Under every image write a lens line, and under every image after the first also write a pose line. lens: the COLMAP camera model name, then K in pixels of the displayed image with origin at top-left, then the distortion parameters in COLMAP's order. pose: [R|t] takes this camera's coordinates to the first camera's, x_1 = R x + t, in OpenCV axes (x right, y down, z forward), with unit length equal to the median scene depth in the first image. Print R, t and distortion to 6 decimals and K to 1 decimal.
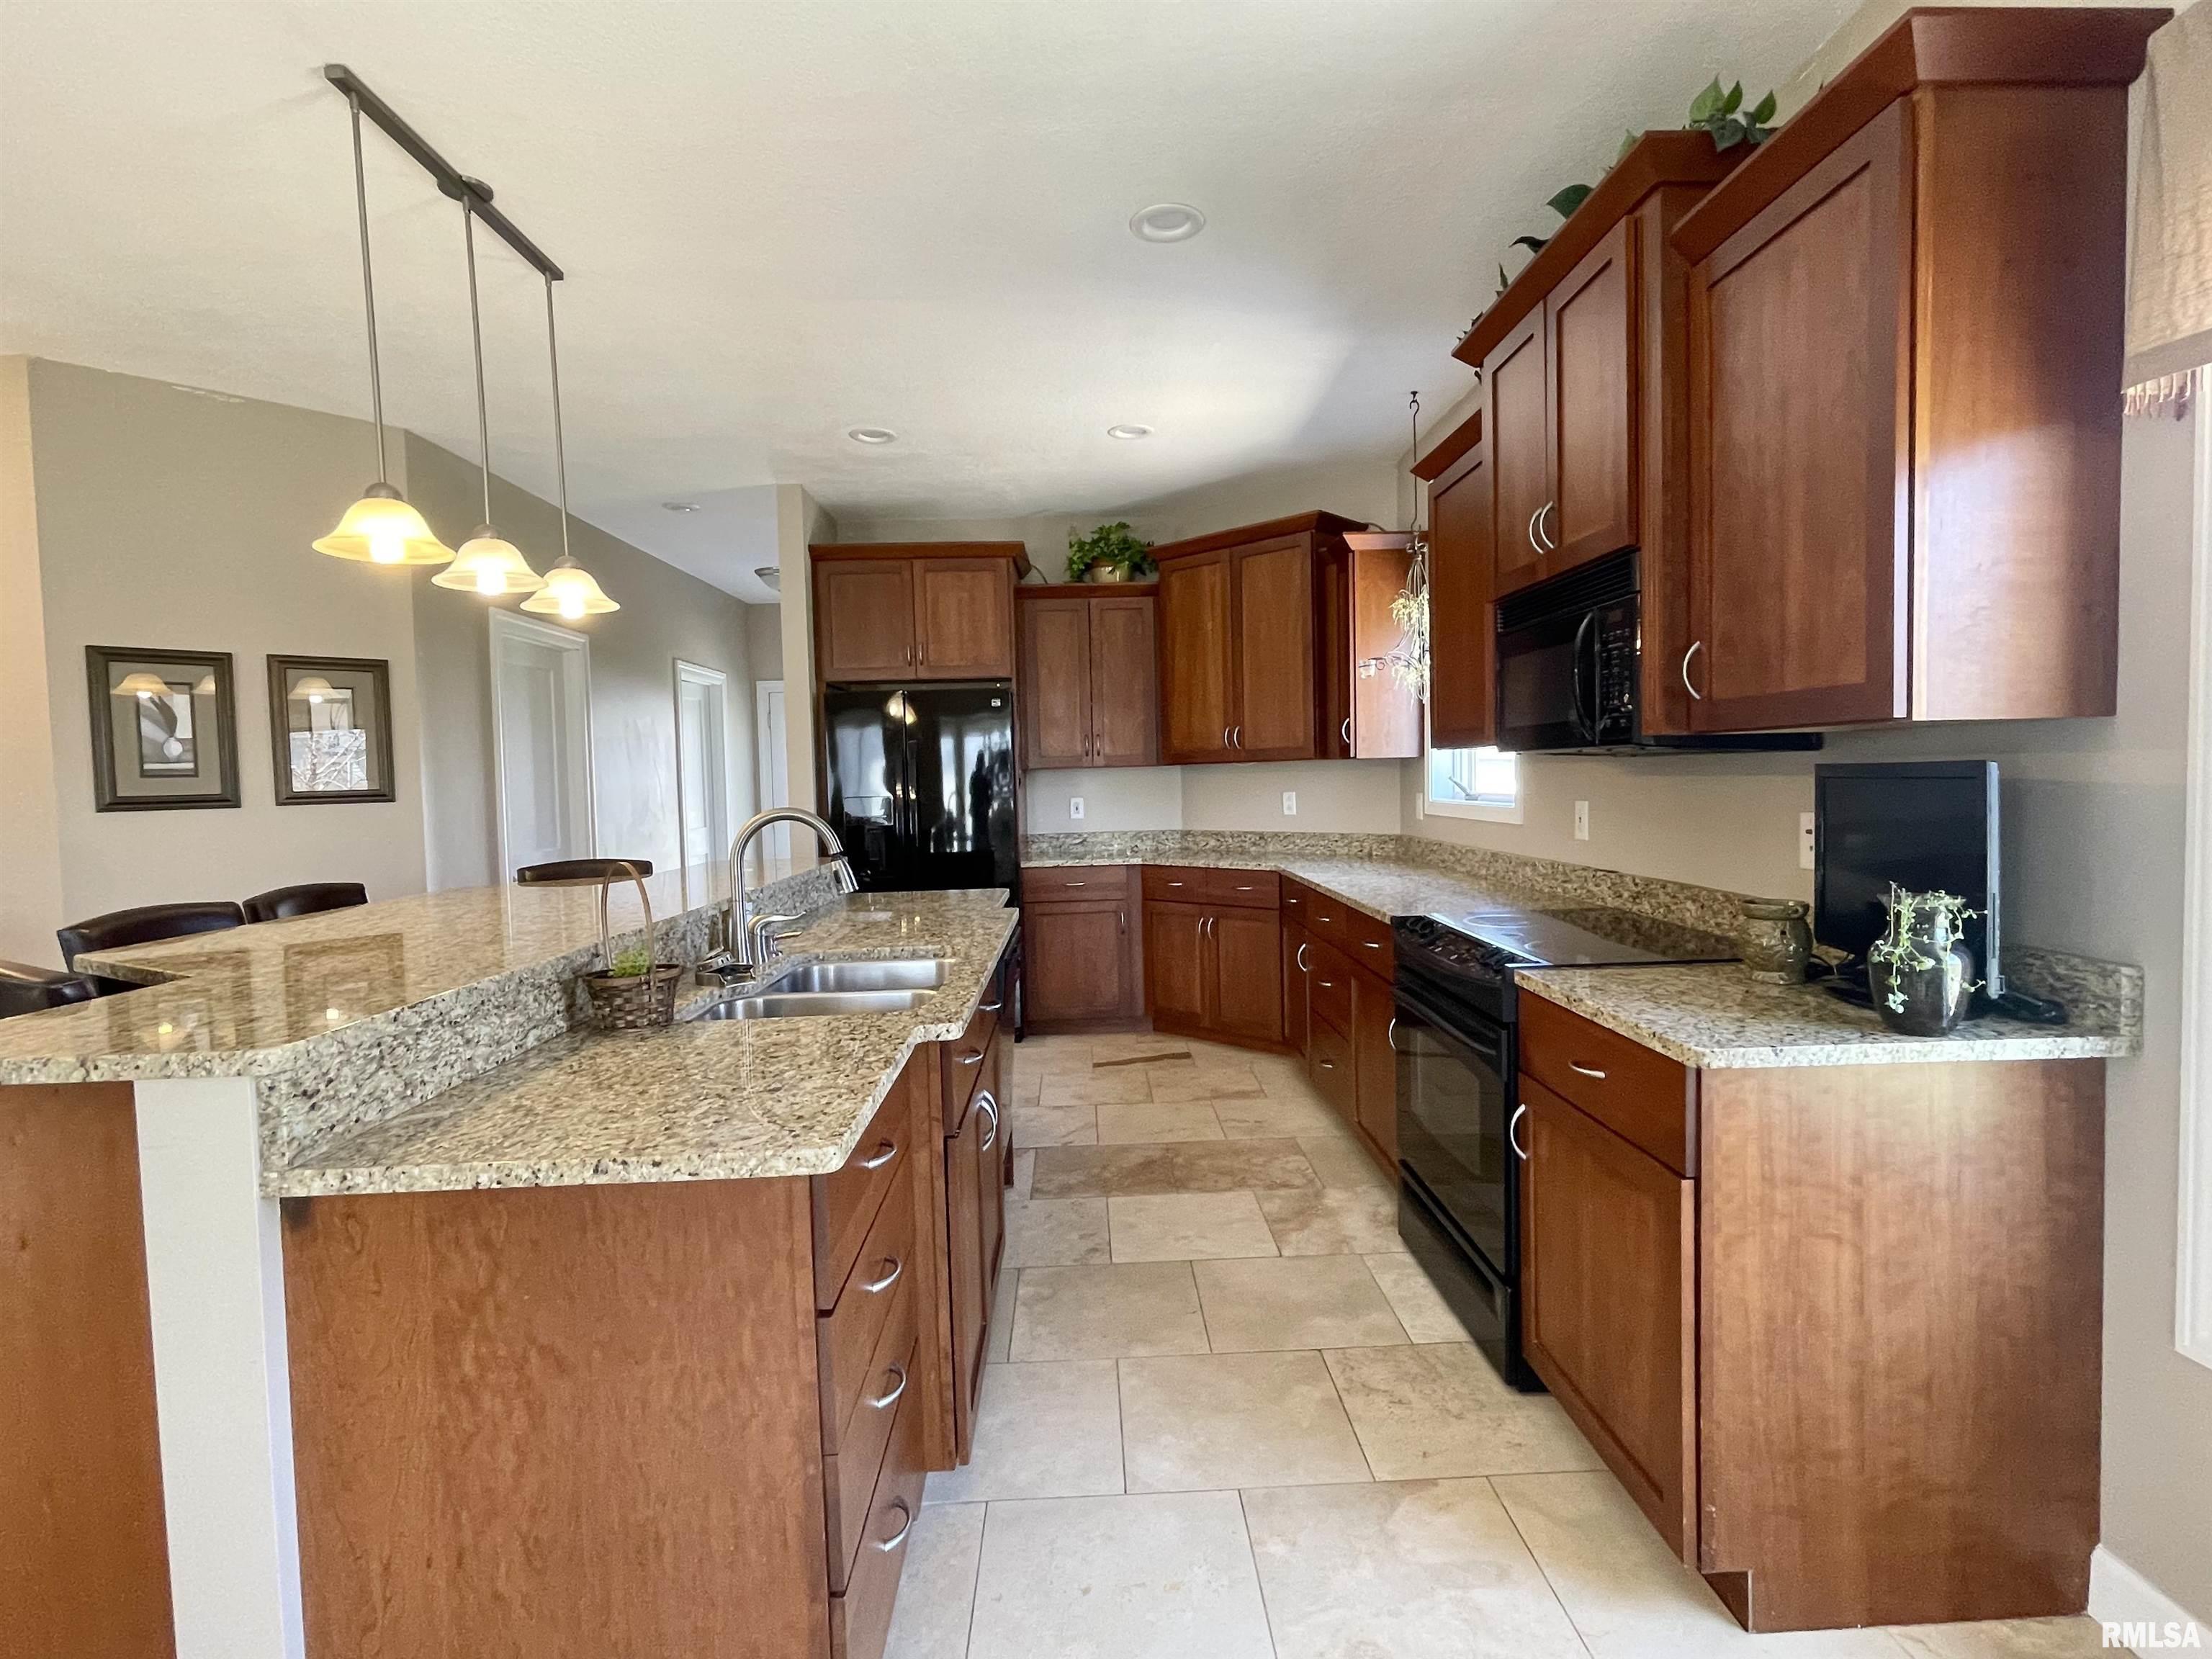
lens RADIAL K [[1059.7, 0, 1110.6], [0, 1059.7, 823.8], [0, 0, 1]] dist [-0.005166, 0.002496]
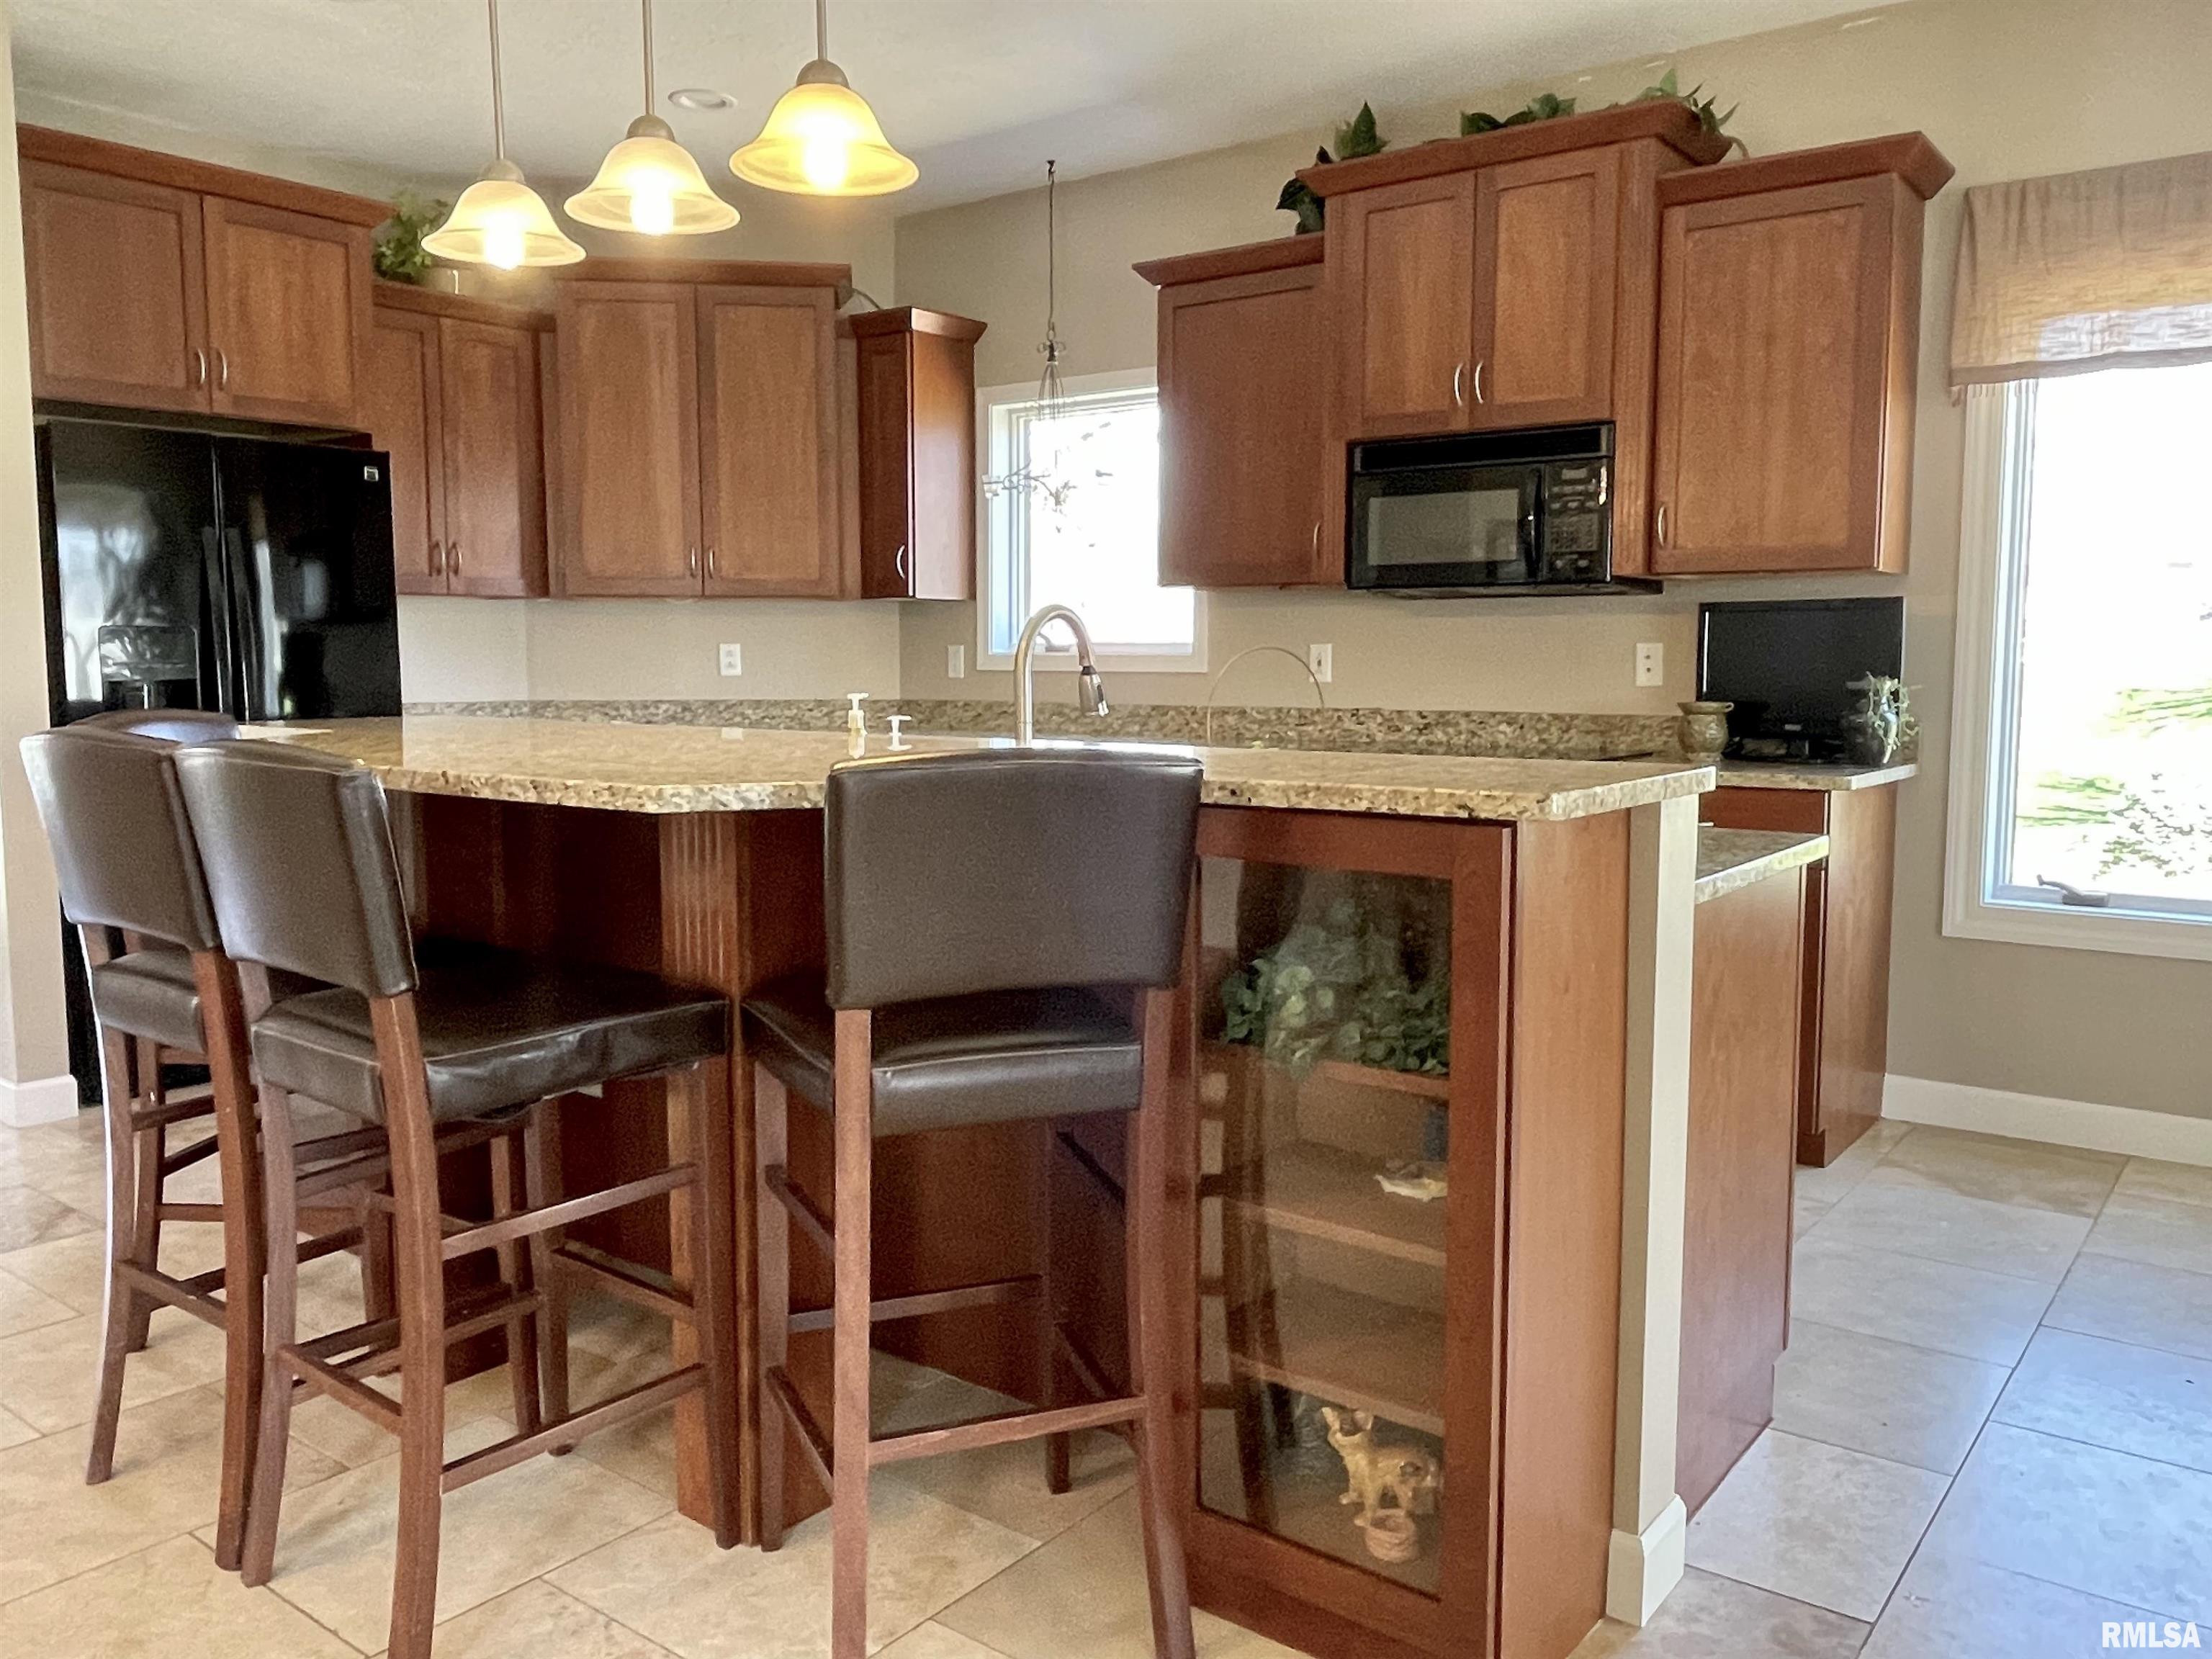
lens RADIAL K [[1675.8, 0, 1106.5], [0, 1675.8, 817.7], [0, 0, 1]] dist [0.018686, -0.033313]
pose [[0.634033, -0.050955, 0.771625, -1.148853], [0.019284, 0.998558, 0.050096, 0.074331], [-0.773065, -0.016883, 0.634102, 0.169462]]
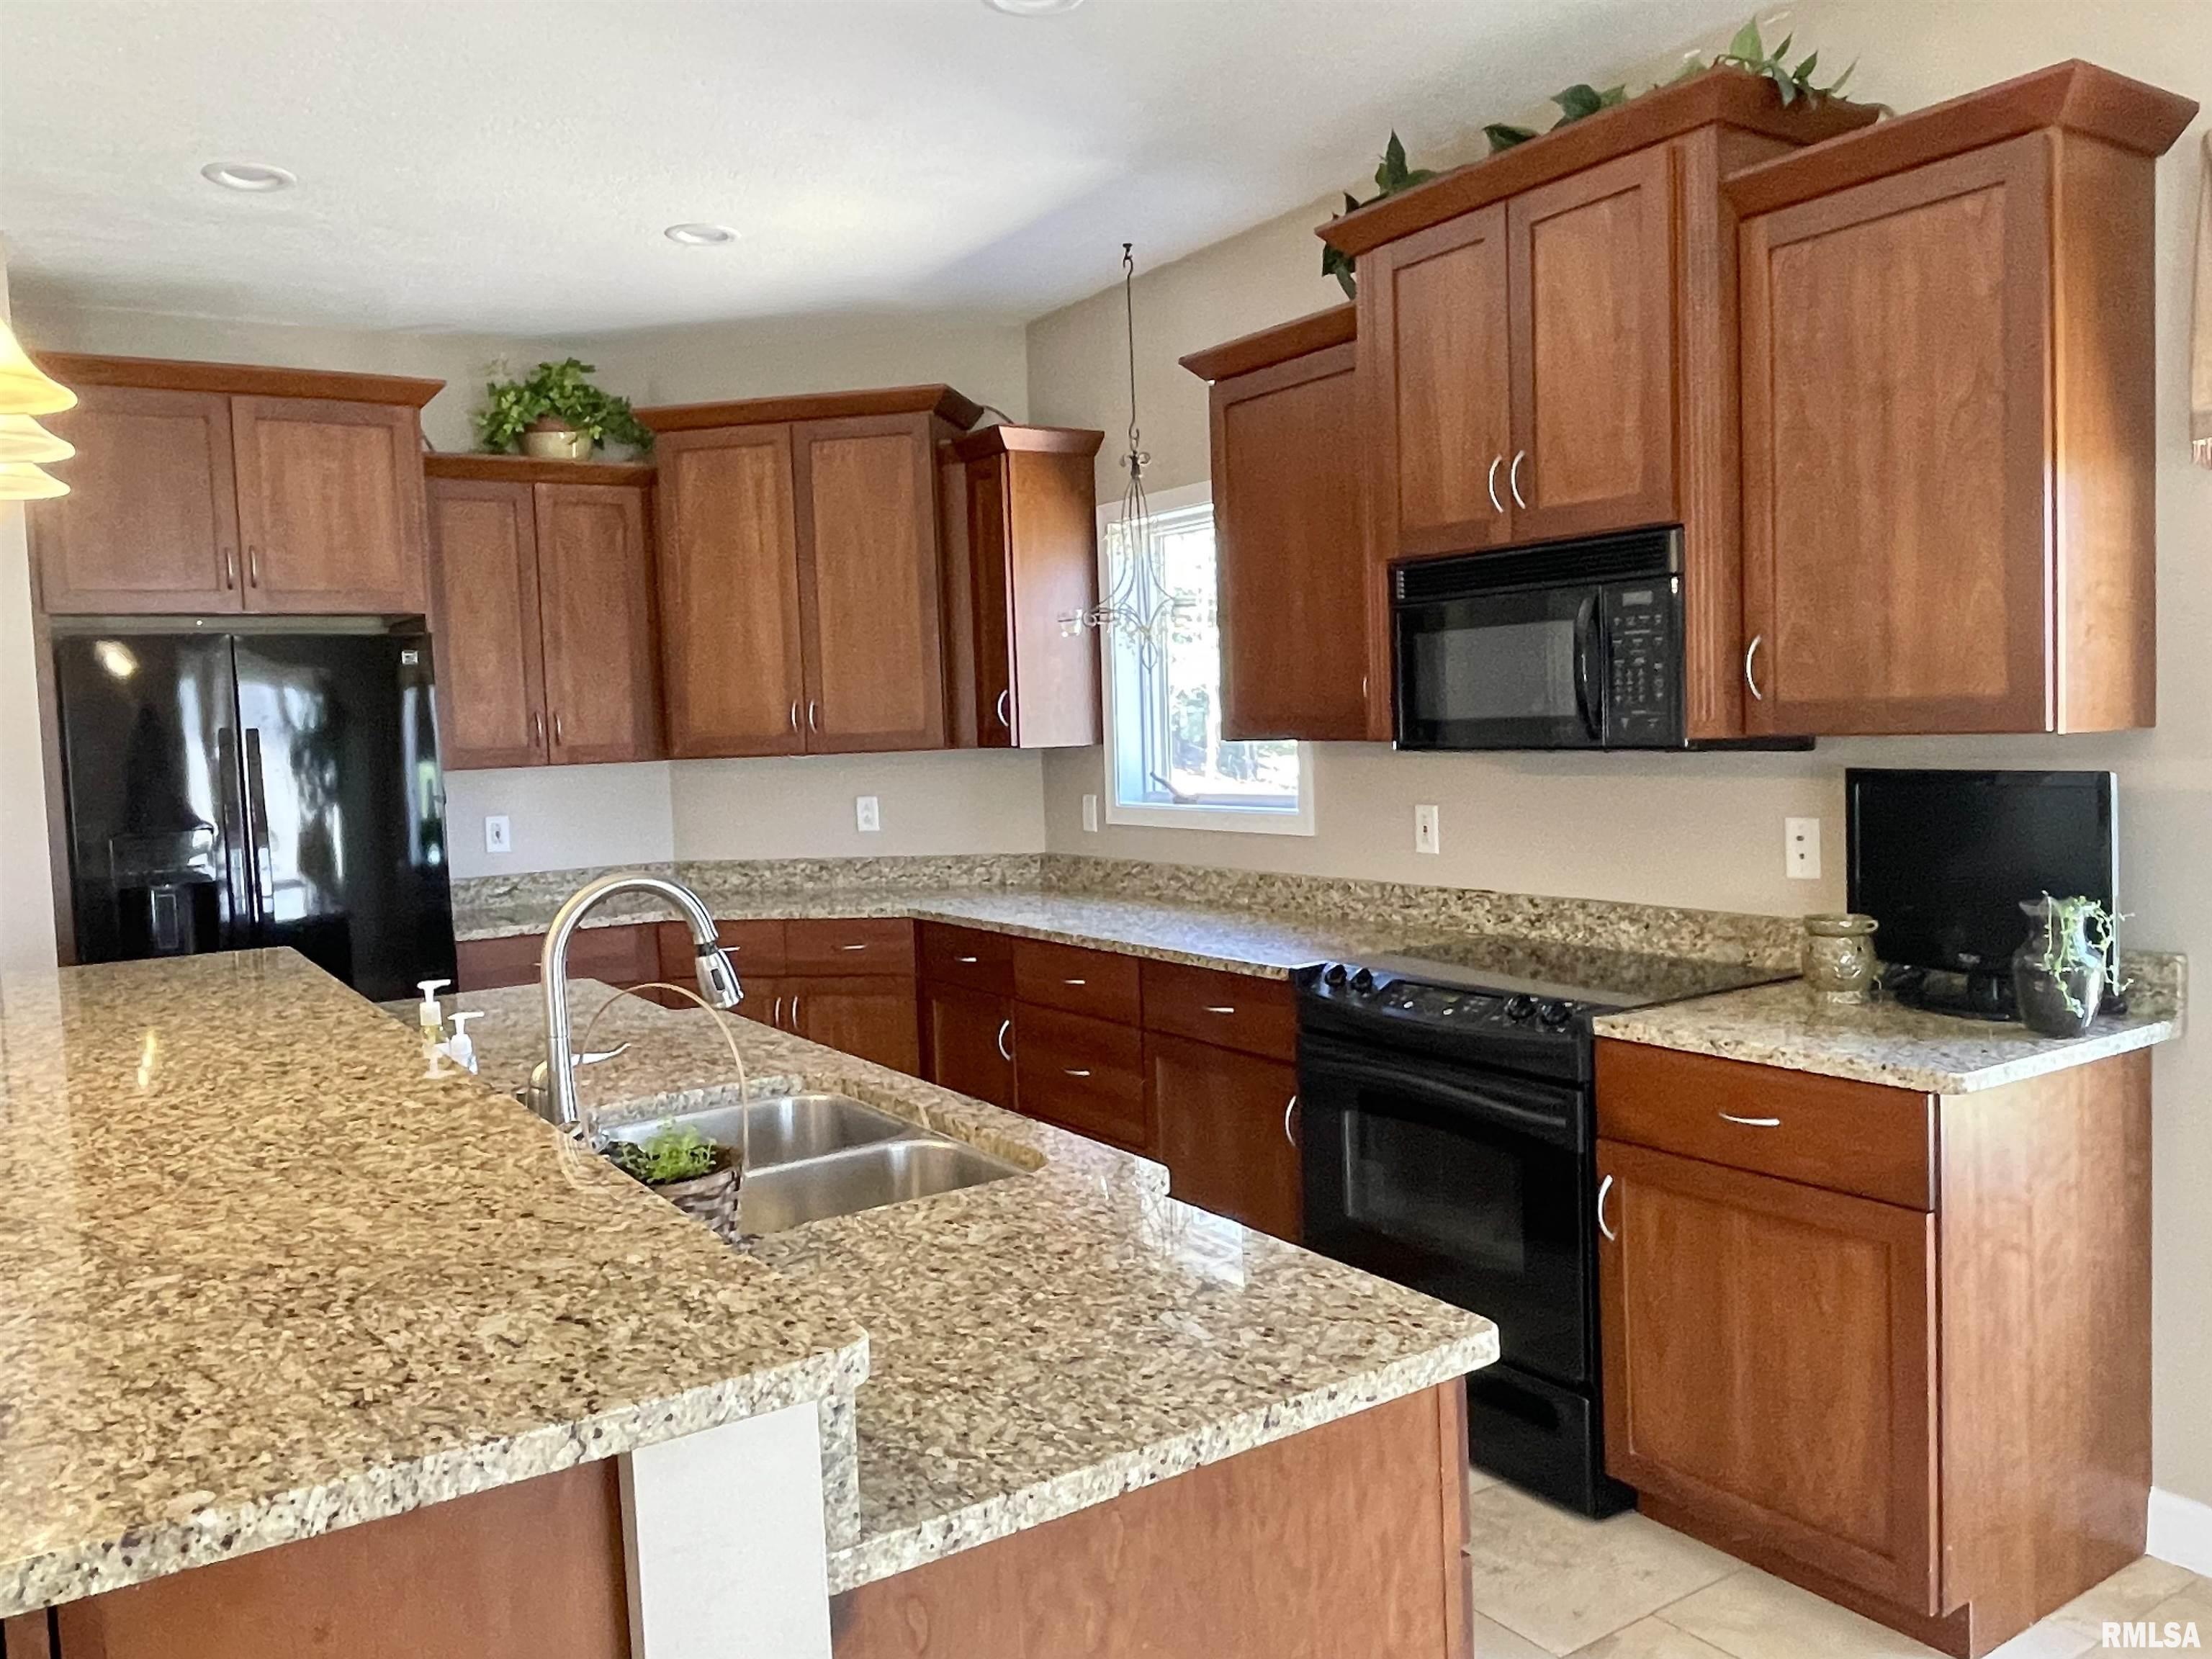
lens RADIAL K [[1675.8, 0, 1110.4], [0, 1675.8, 825.1], [0, 0, 1]] dist [0.018686, -0.033313]
pose [[0.851614, -0.039905, 0.522648, -0.523230], [0.039889, 0.999140, 0.011290, -0.037620], [-0.522650, 0.011234, 0.852474, 0.050791]]
